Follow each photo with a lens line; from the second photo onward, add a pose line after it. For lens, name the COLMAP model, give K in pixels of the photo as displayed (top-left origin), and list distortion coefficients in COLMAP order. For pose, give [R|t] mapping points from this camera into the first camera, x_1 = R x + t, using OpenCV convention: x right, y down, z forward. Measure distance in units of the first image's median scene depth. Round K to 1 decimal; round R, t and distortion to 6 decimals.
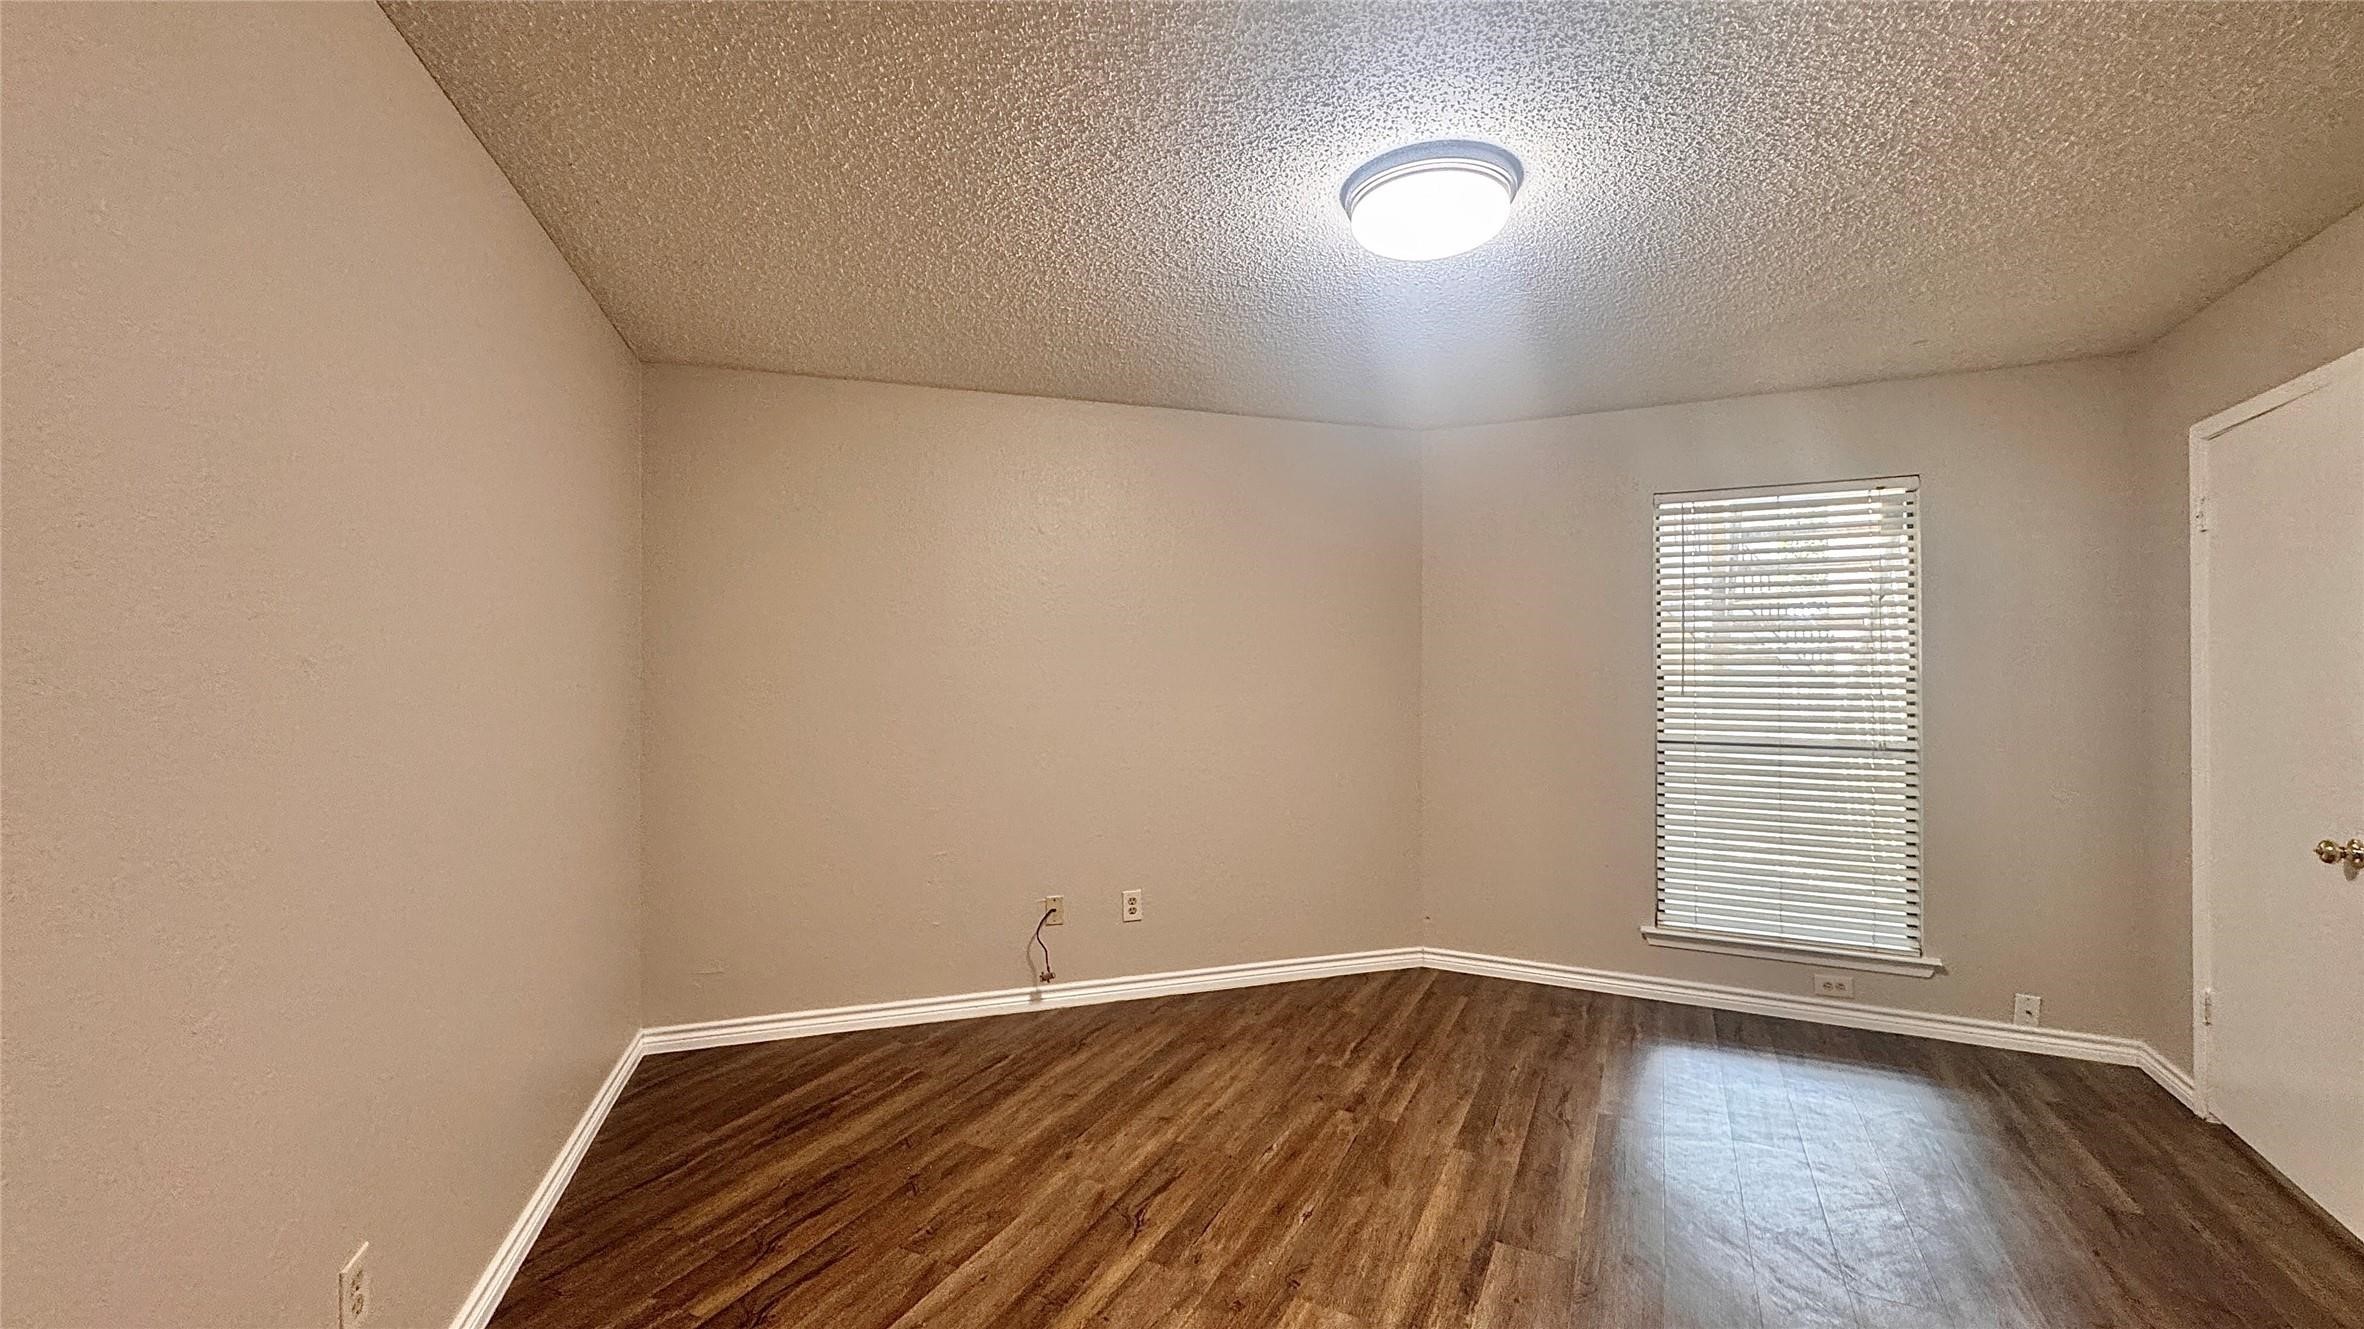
lens RADIAL K [[944.2, 0, 1193.4], [0, 944.2, 661.7], [0, 0, 1]] dist [-0.007180, 0.001409]
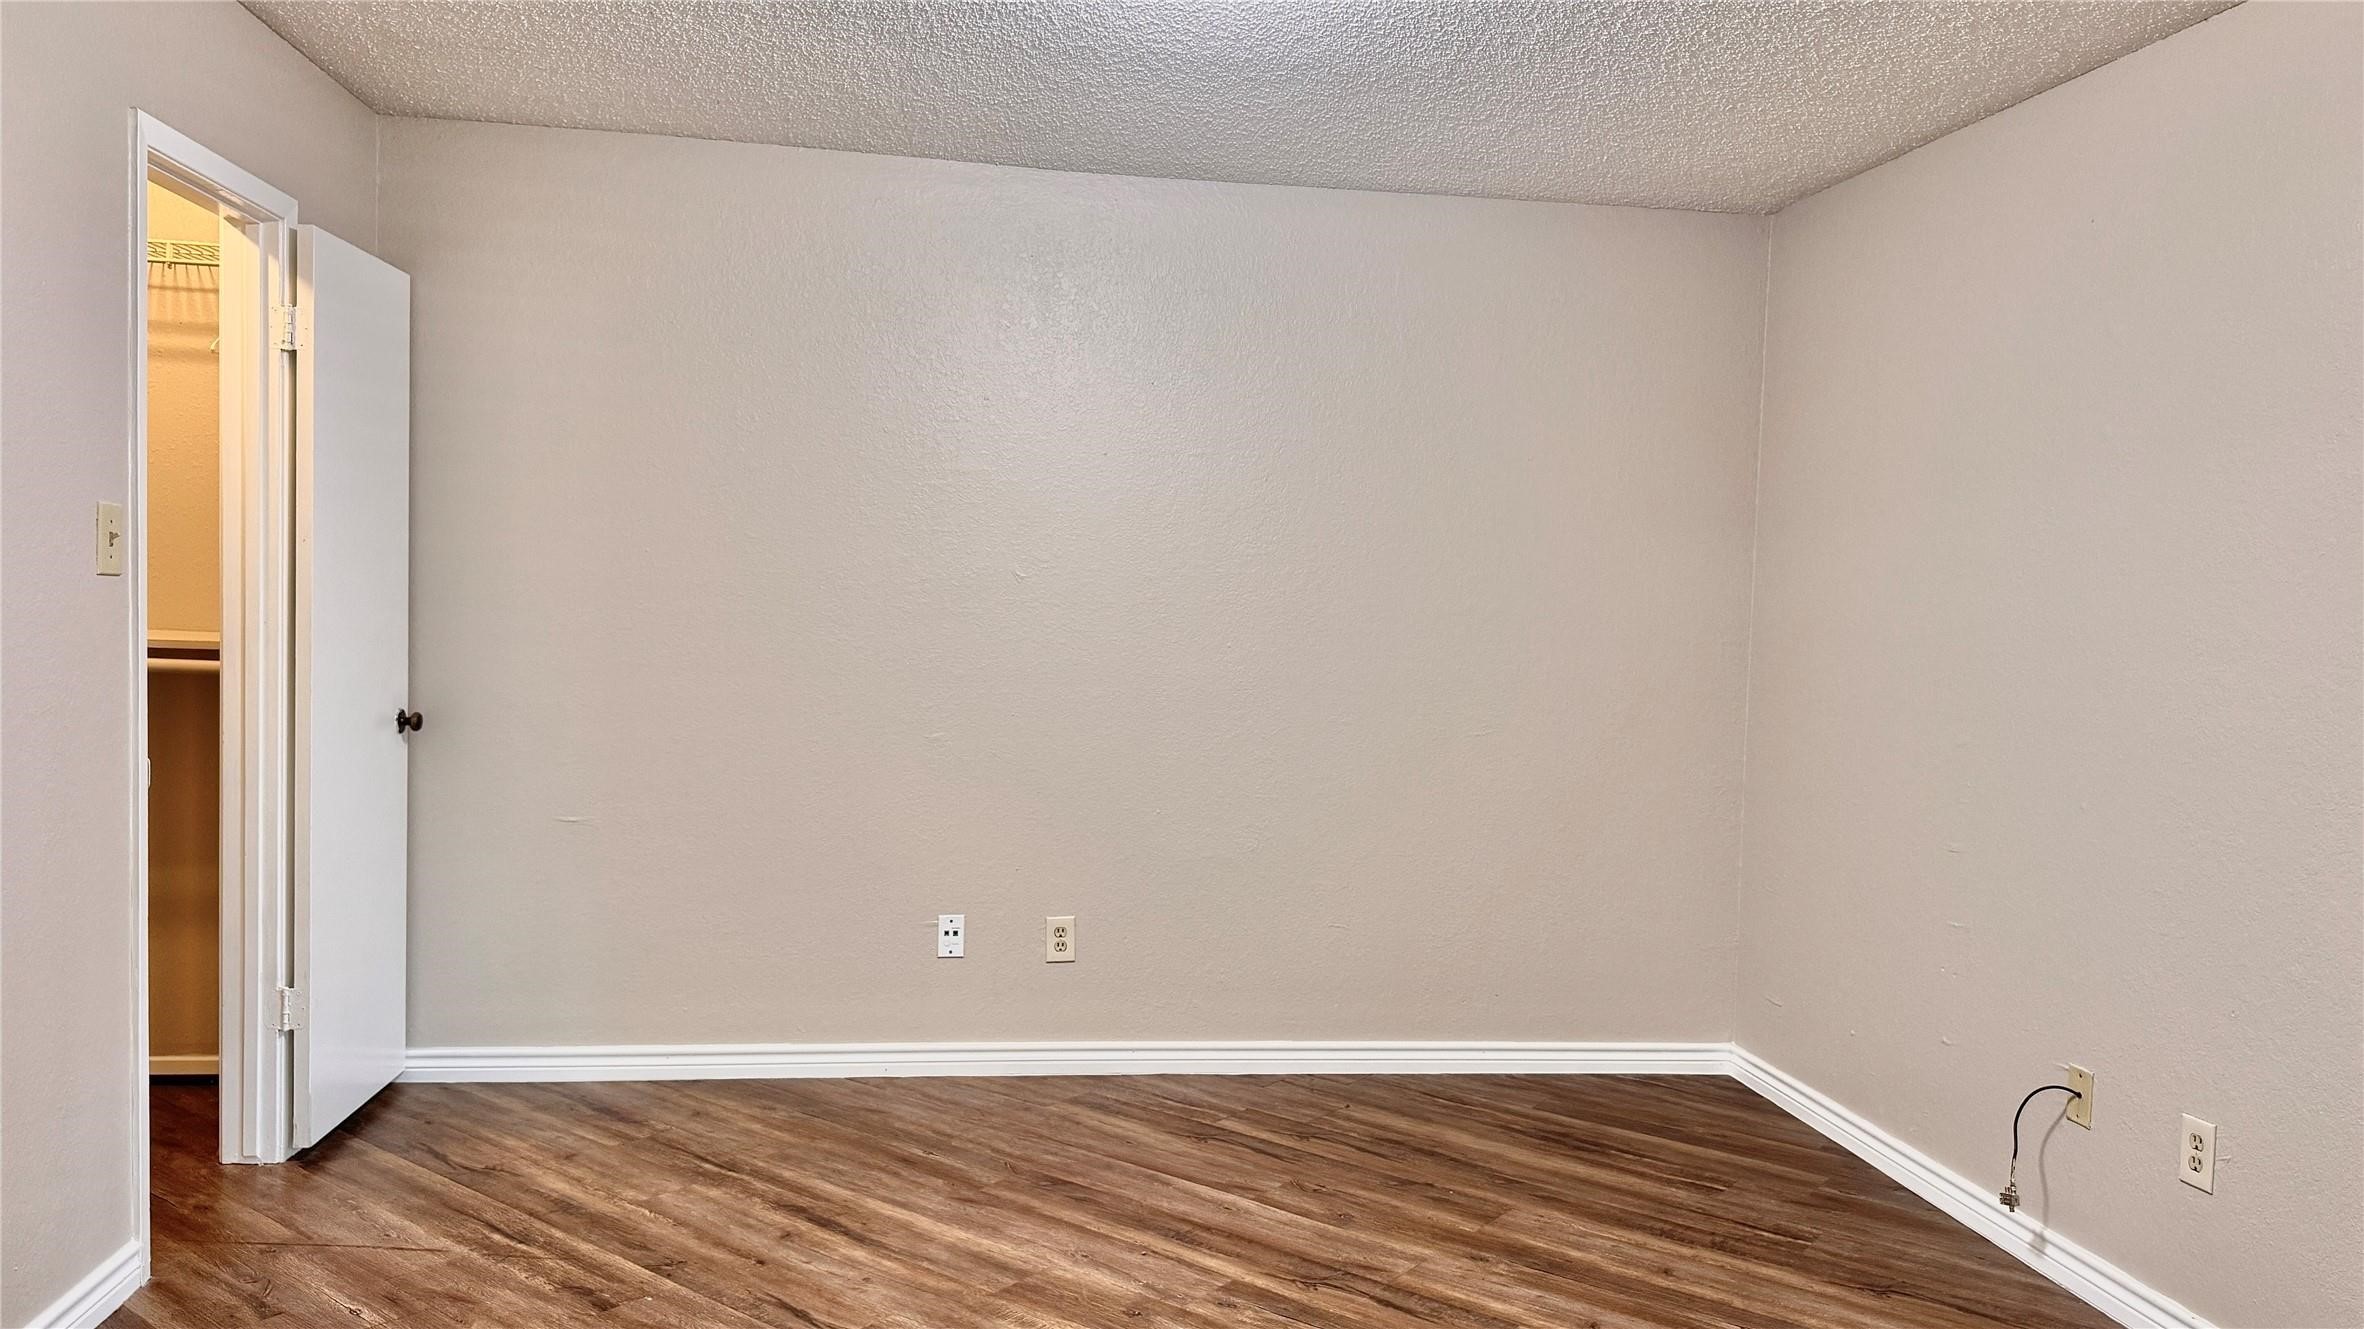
lens RADIAL K [[1660.2, 0, 1186.0], [0, 1660.2, 663.1], [0, 0, 1]] dist [0.051031, -0.041343]
pose [[-0.207789, 0.029012, -0.977743, 1.219065], [-0.017220, 0.999297, 0.033311, 0.019460], [0.978022, 0.023759, -0.207144, 1.070324]]
